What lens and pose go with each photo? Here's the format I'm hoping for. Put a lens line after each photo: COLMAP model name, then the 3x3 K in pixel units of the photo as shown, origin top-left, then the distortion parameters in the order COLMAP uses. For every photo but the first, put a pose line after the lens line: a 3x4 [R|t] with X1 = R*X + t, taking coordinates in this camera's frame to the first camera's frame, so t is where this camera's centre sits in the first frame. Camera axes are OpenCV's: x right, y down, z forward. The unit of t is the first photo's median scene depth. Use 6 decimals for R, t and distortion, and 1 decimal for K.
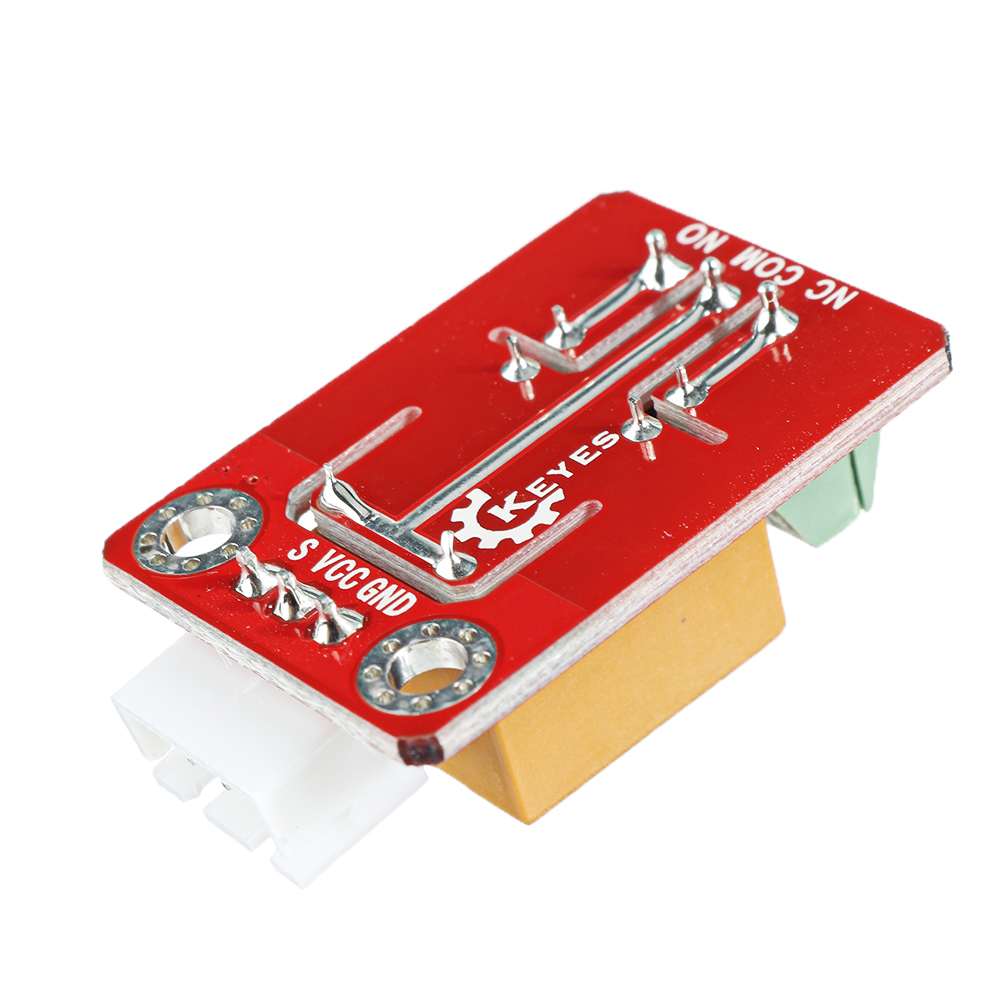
lens RADIAL K [[3664.6, 0, 500.0], [0, 3664.6, 500.0], [0, 0, 1]] dist [0.214361, -3.320925]
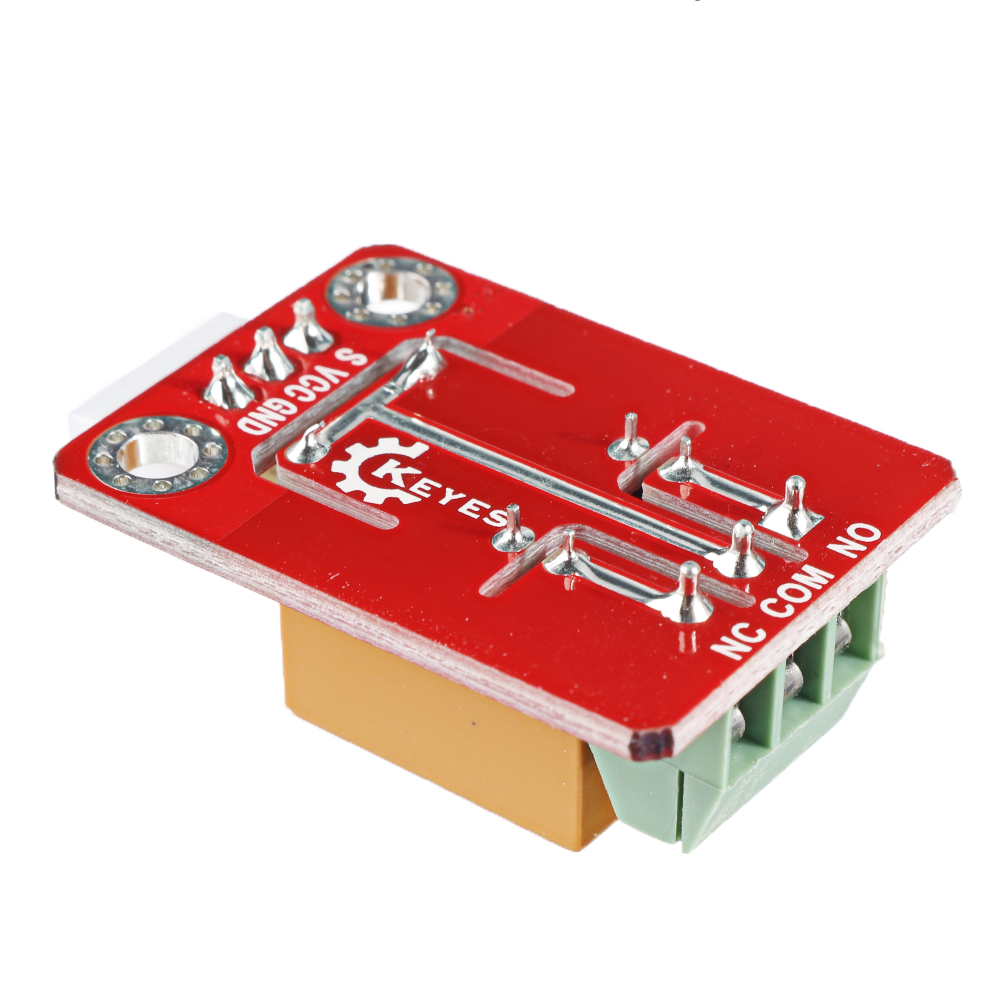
lens RADIAL K [[4092.0, 0, 500.0], [0, 4092.0, 500.0], [0, 0, 1]] dist [0.022775, -5.883440]
pose [[0.210026, 0.731250, -0.648970, 0.720872], [-0.636665, 0.606042, 0.476835, -0.530531], [0.741989, 0.313029, 0.592846, 0.382759]]
